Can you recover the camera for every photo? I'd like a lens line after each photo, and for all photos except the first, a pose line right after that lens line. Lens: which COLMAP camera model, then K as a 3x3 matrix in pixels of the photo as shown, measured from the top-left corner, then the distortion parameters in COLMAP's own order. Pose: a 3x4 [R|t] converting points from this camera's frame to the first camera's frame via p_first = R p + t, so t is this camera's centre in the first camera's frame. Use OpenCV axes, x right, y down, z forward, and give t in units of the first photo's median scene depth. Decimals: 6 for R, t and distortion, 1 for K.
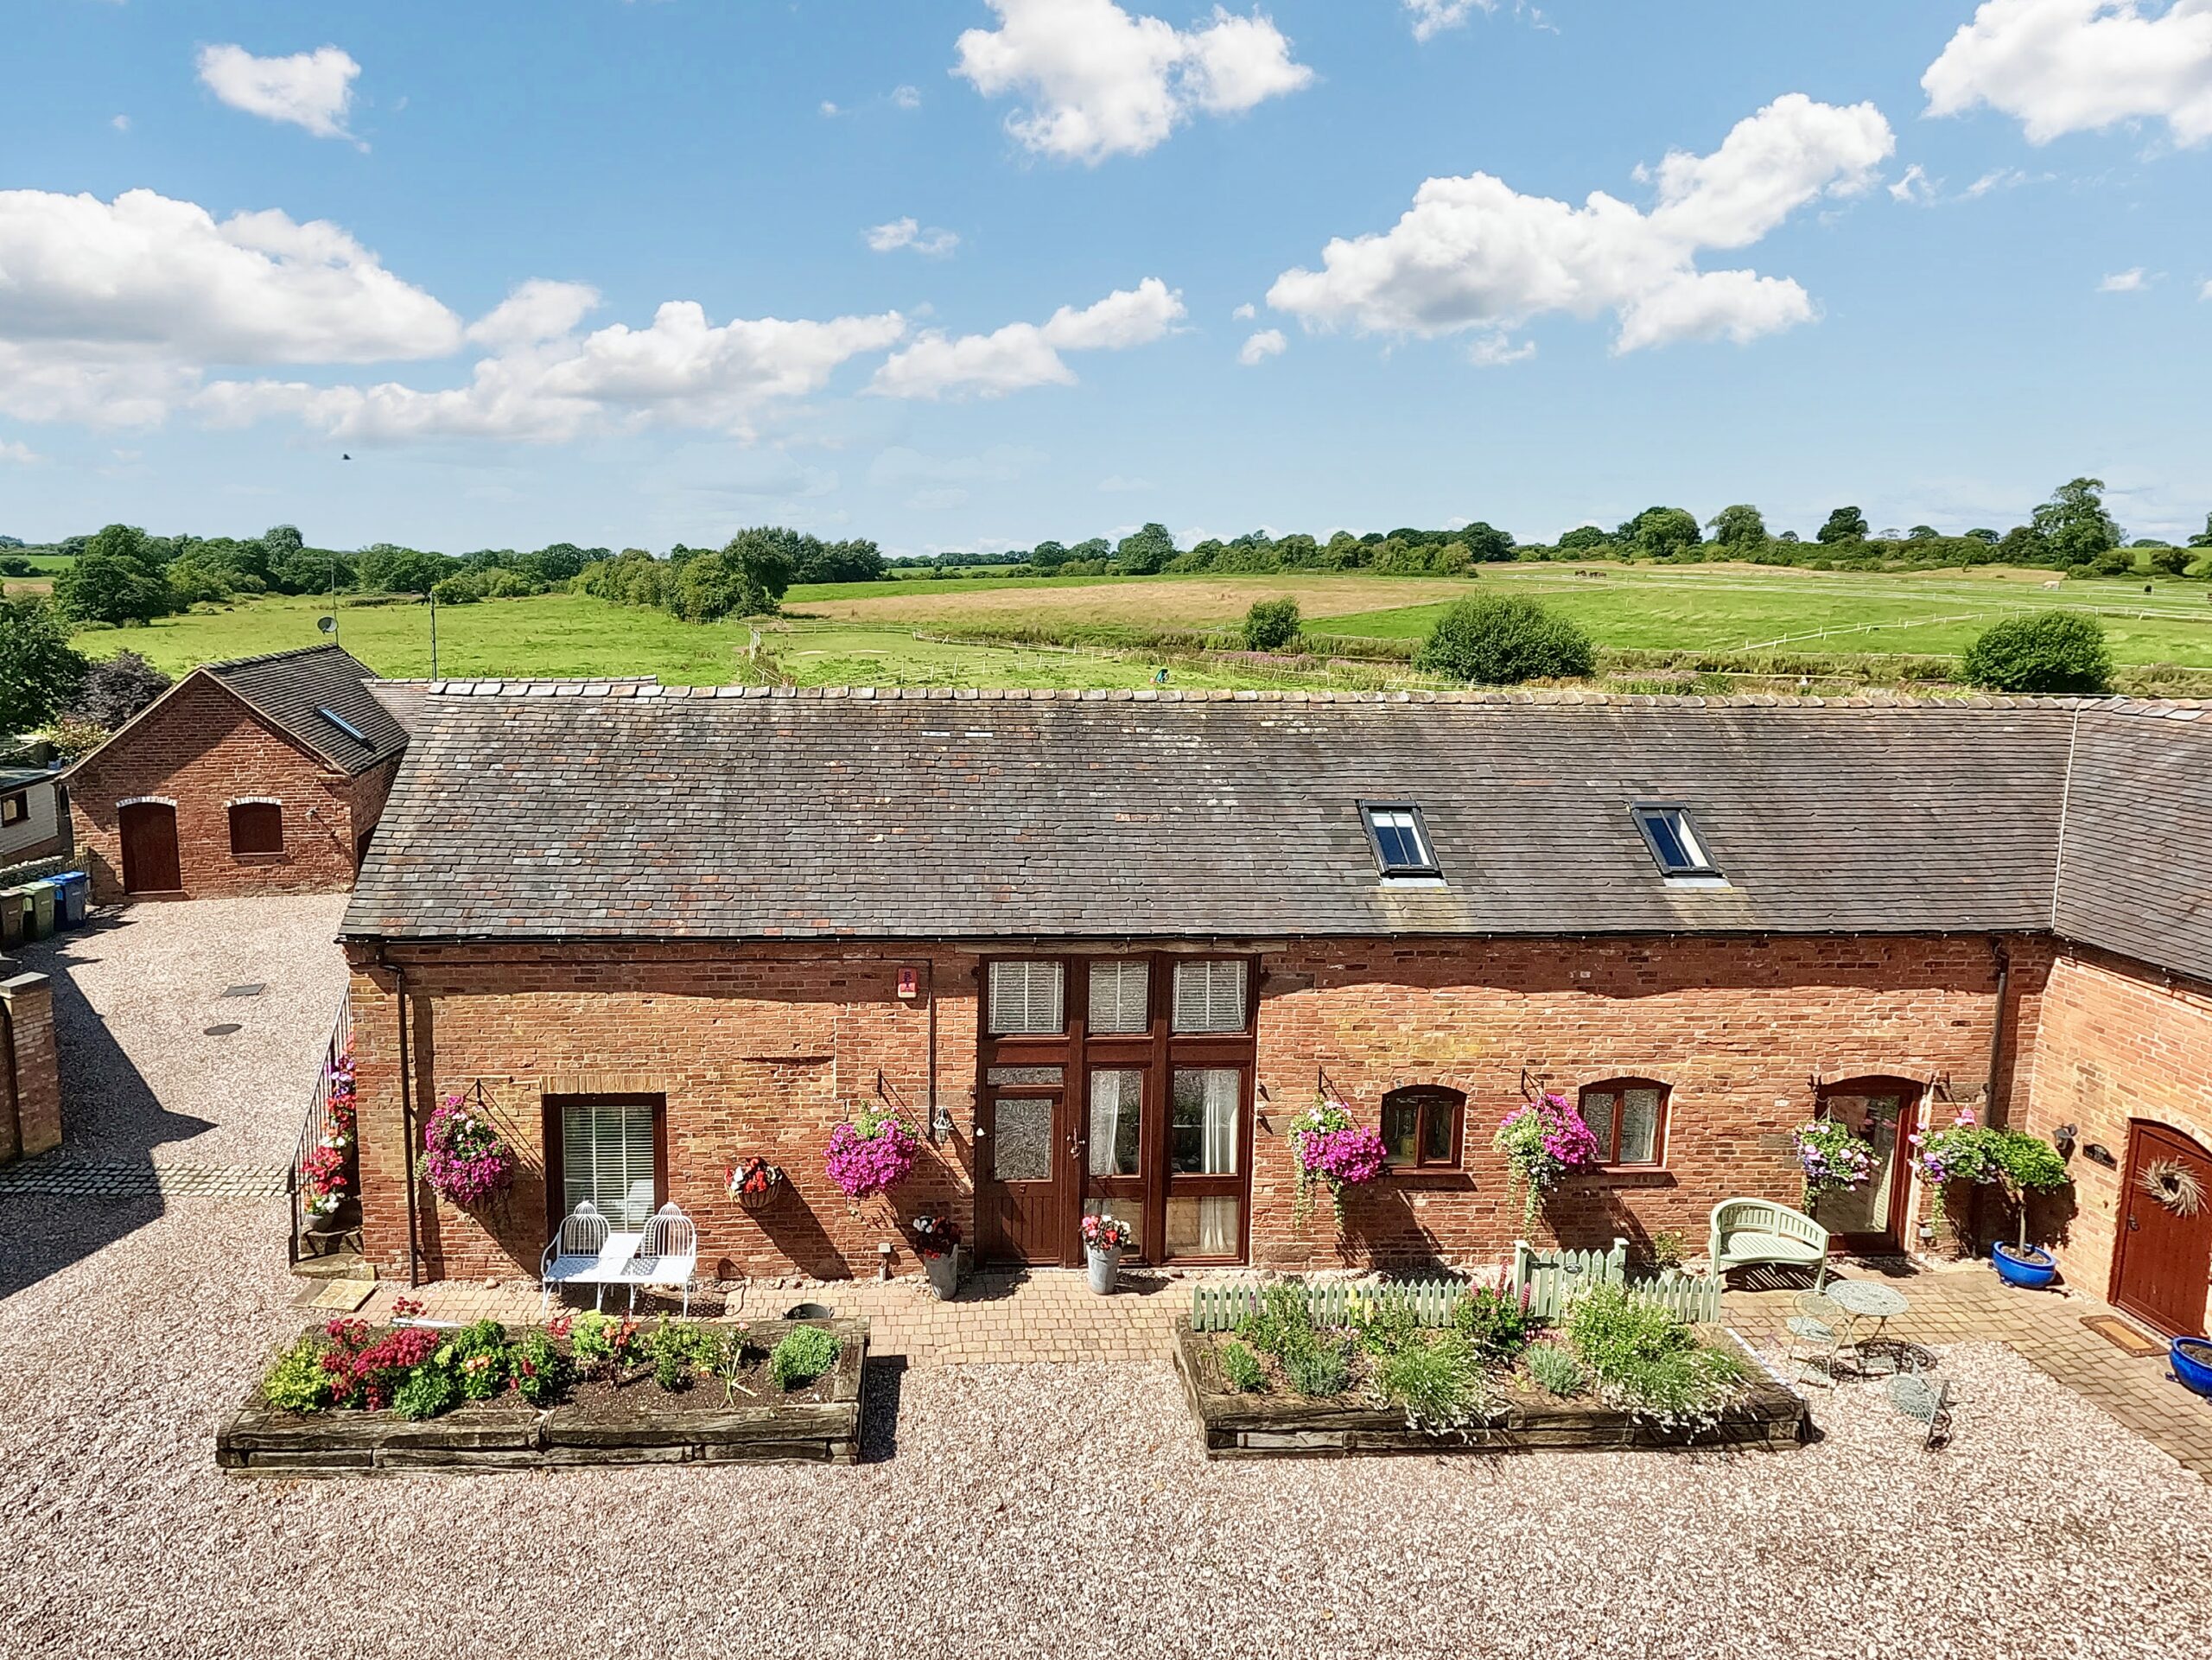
lens RADIAL K [[1194.8, 0, 995.2], [0, 1194.8, 727.5], [0, 0, 1]] dist [0.001014, 0.000492]
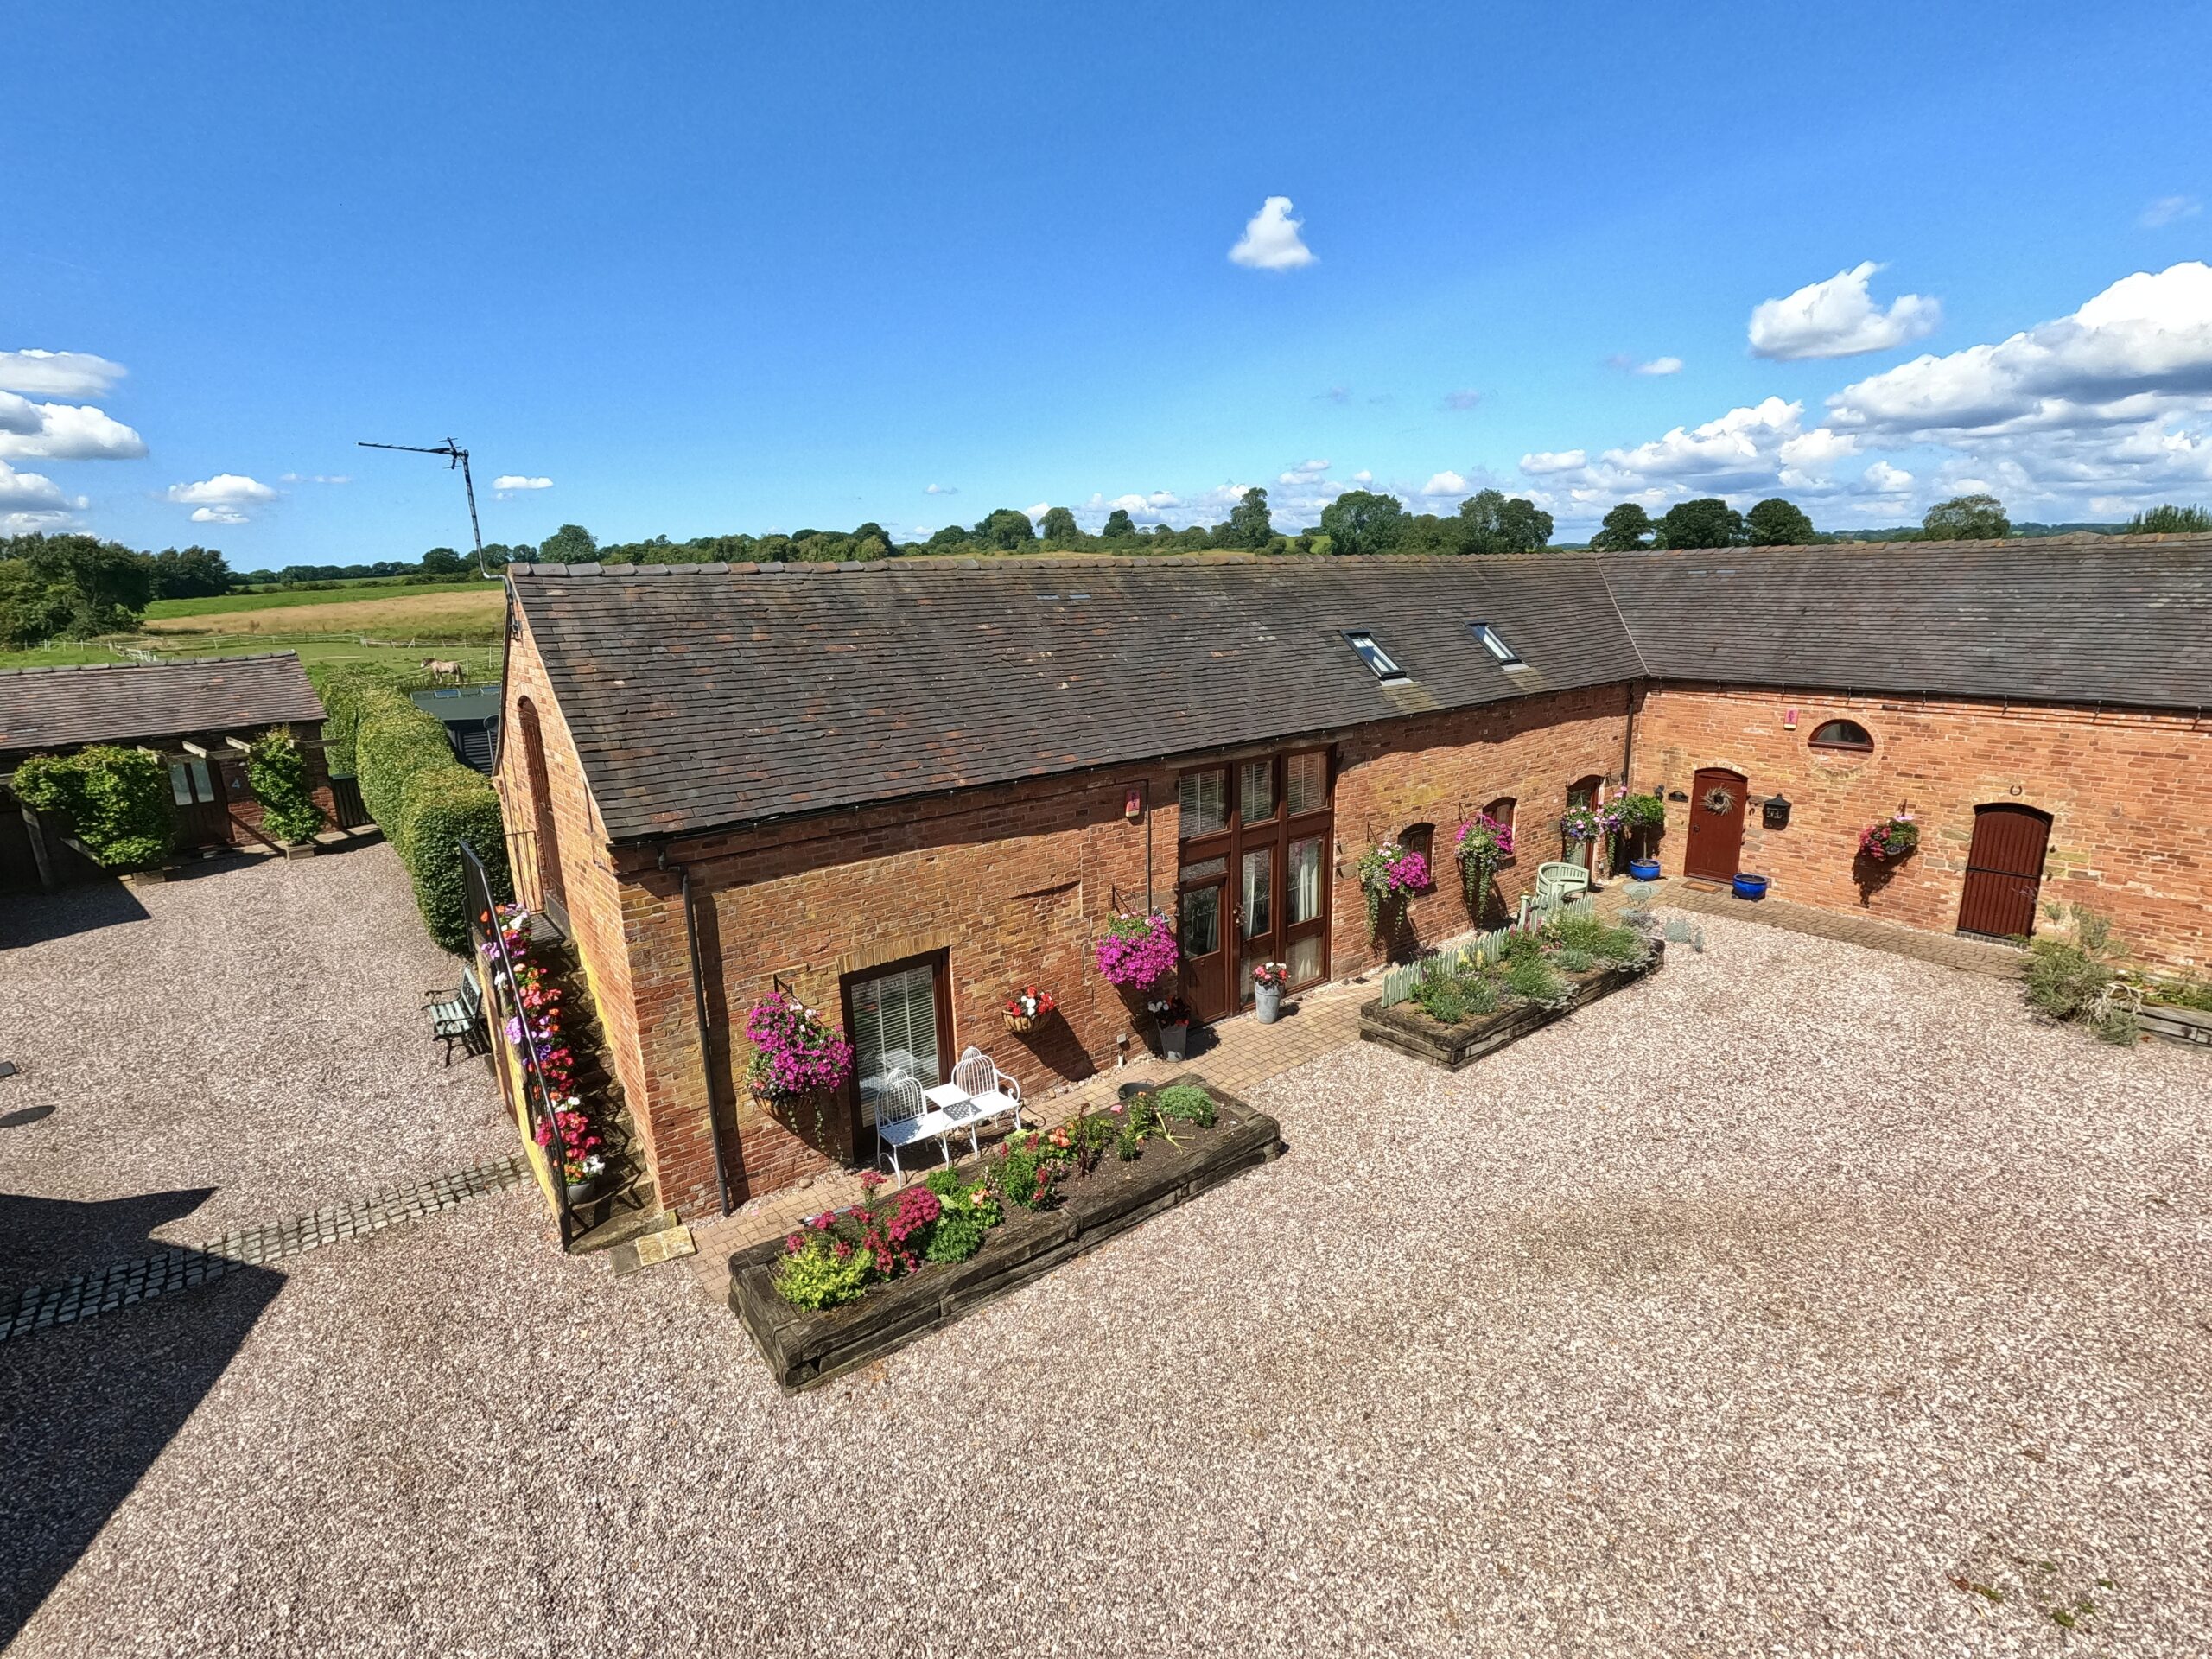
lens RADIAL K [[1048.7, 0, 1106.0], [0, 1048.7, 829.5], [0, 0, 1]] dist [-0.000658, 0.000271]
pose [[0.819624, -0.167256, 0.547944, -0.629766], [0.106104, 0.984206, 0.141709, 0.093197], [-0.562991, -0.058009, 0.824425, 0.188873]]
